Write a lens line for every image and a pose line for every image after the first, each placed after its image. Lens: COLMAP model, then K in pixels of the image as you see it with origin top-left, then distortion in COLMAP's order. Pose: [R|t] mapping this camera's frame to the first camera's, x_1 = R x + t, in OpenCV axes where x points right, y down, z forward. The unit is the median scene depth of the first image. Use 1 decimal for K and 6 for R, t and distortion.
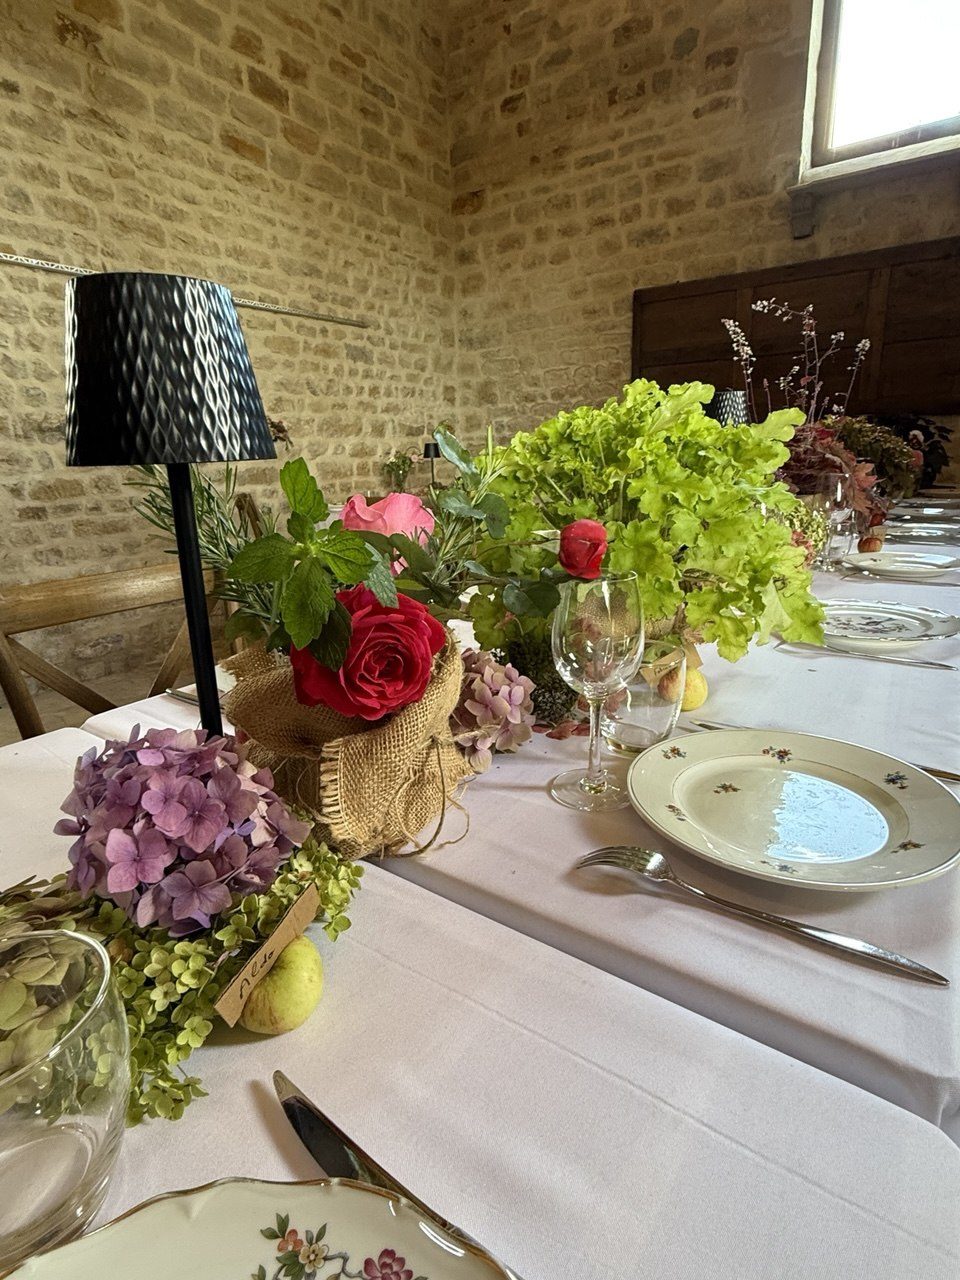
lens RADIAL K [[673.5, 0, 476.6], [0, 673.5, 629.2], [0, 0, 1]] dist [0.004139, -0.002702]
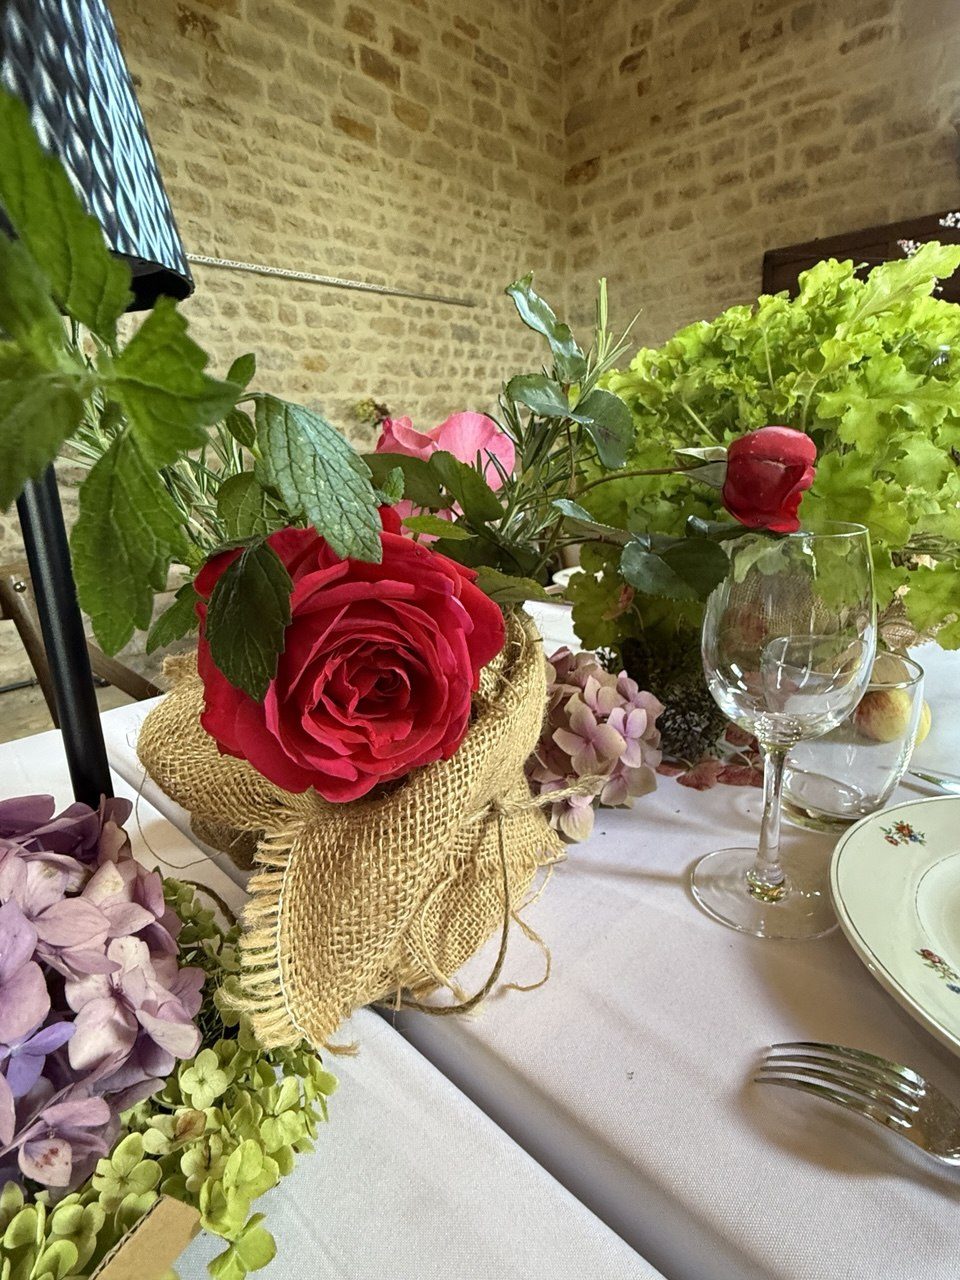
lens RADIAL K [[673.5, 0, 478.8], [0, 673.5, 613.3], [0, 0, 1]] dist [0.004139, -0.002702]
pose [[0.988355, 0.023484, -0.150343, 0.001113], [-0.024688, 0.999676, -0.006151, 0.000167], [0.150150, 0.009791, 0.988615, 0.064586]]
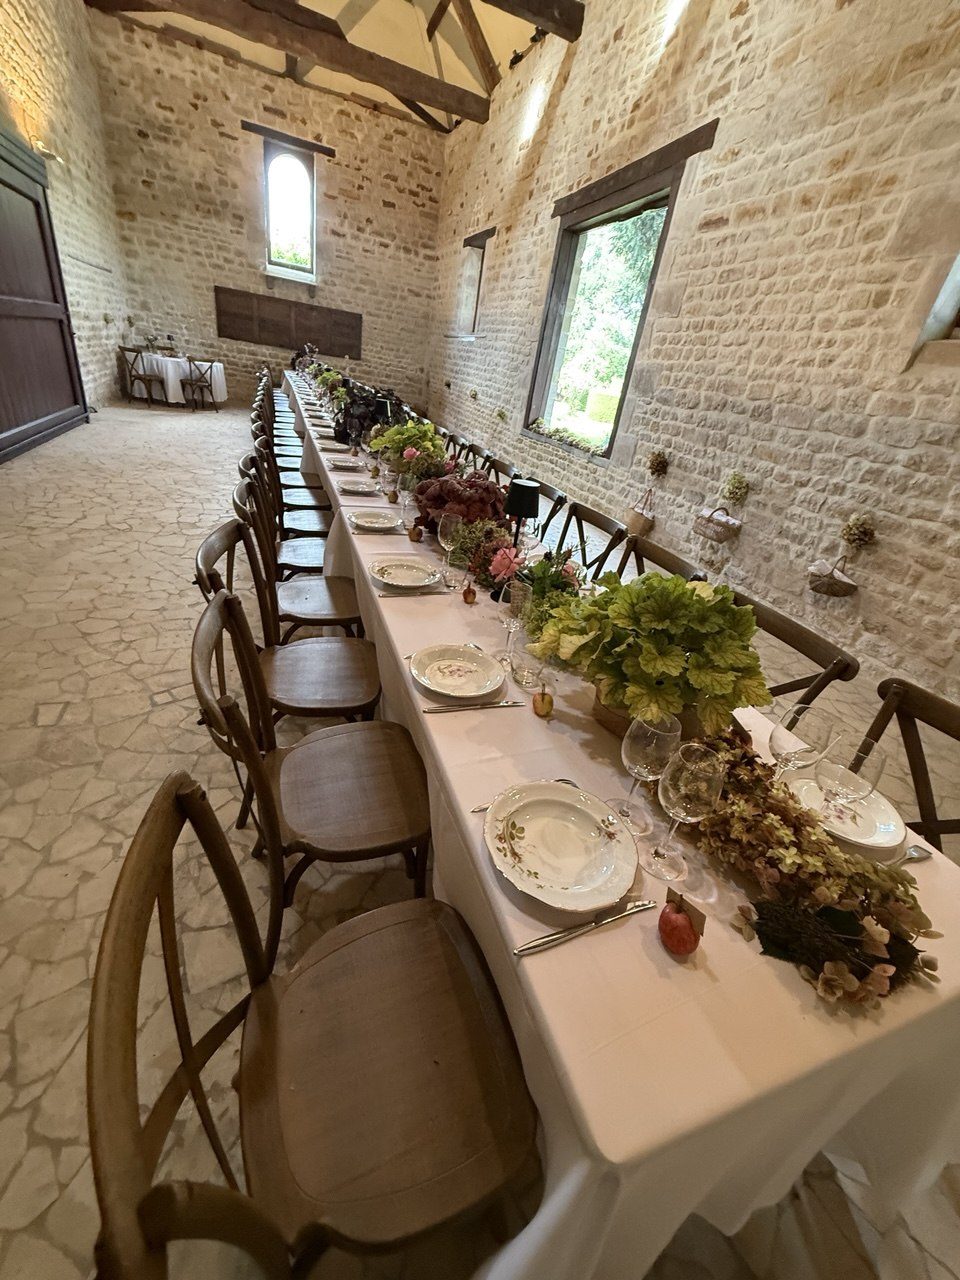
lens RADIAL K [[505.5, 0, 478.4], [0, 505.5, 635.7], [0, 0, 1]] dist [0.000637, -0.000230]
pose [[0.562361, -0.276655, 0.779238, -1.696016], [0.043117, 0.950899, 0.306483, 0.433960], [-0.825767, -0.138756, 0.546677, -1.838082]]
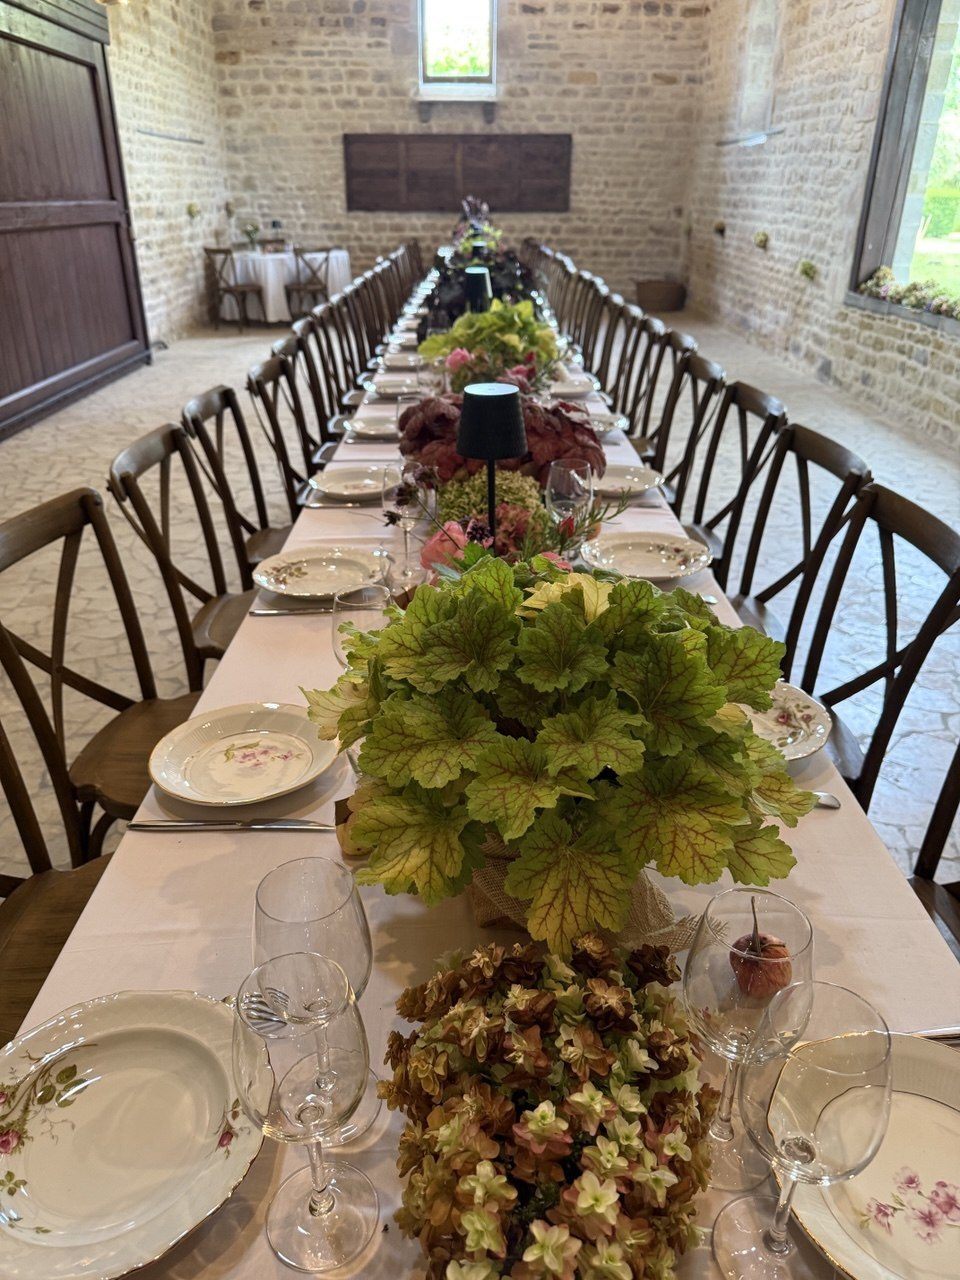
lens RADIAL K [[917.6, 0, 477.3], [0, 917.6, 644.4], [0, 0, 1]] dist [-0.000348, -0.003541]
pose [[0.813343, -0.225537, 0.536289, -1.544239], [0.120638, 0.967146, 0.223773, 0.460623], [-0.569139, -0.117307, 0.813830, -1.944925]]
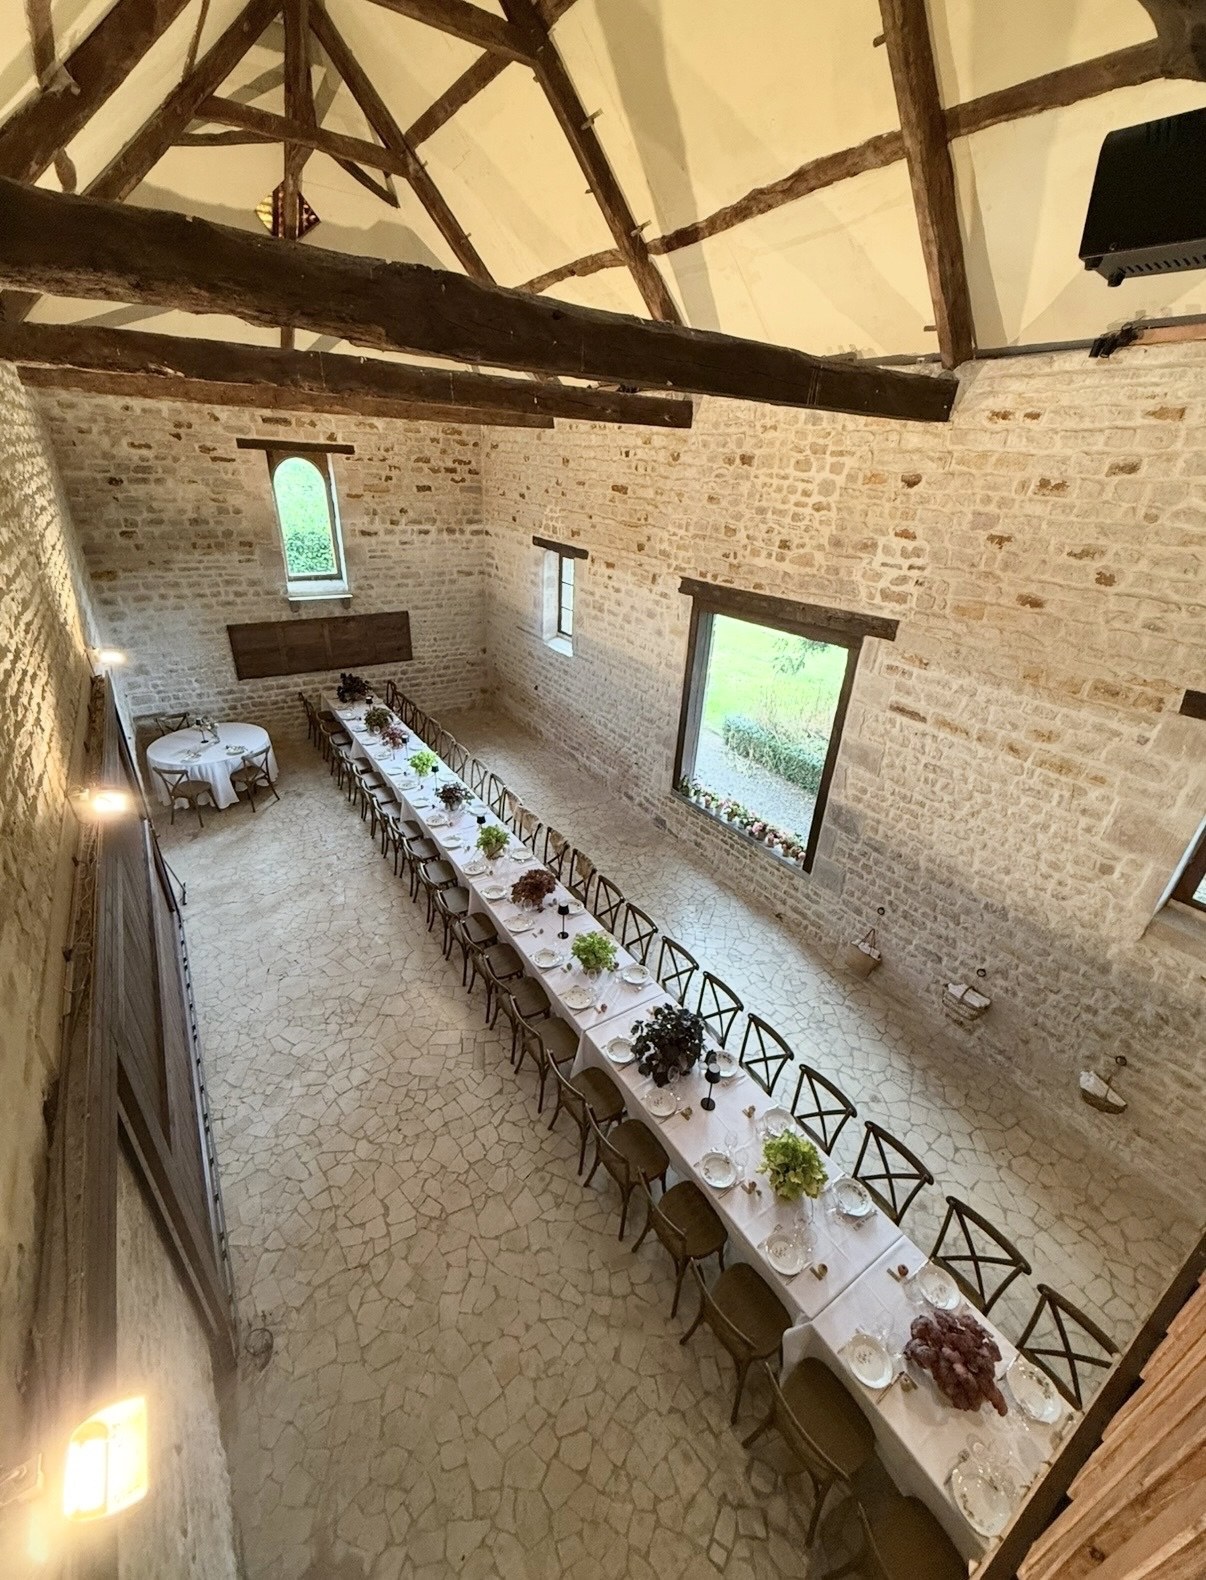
lens RADIAL K [[645.7, 0, 601.7], [0, 645.7, 790.6], [0, 0, 1]] dist [0.000908, -0.000878]
pose [[0.368310, -0.378981, 0.848953, -1.878459], [0.180726, 0.924910, 0.334483, -0.659419], [-0.911968, 0.030234, 0.409145, -1.439907]]
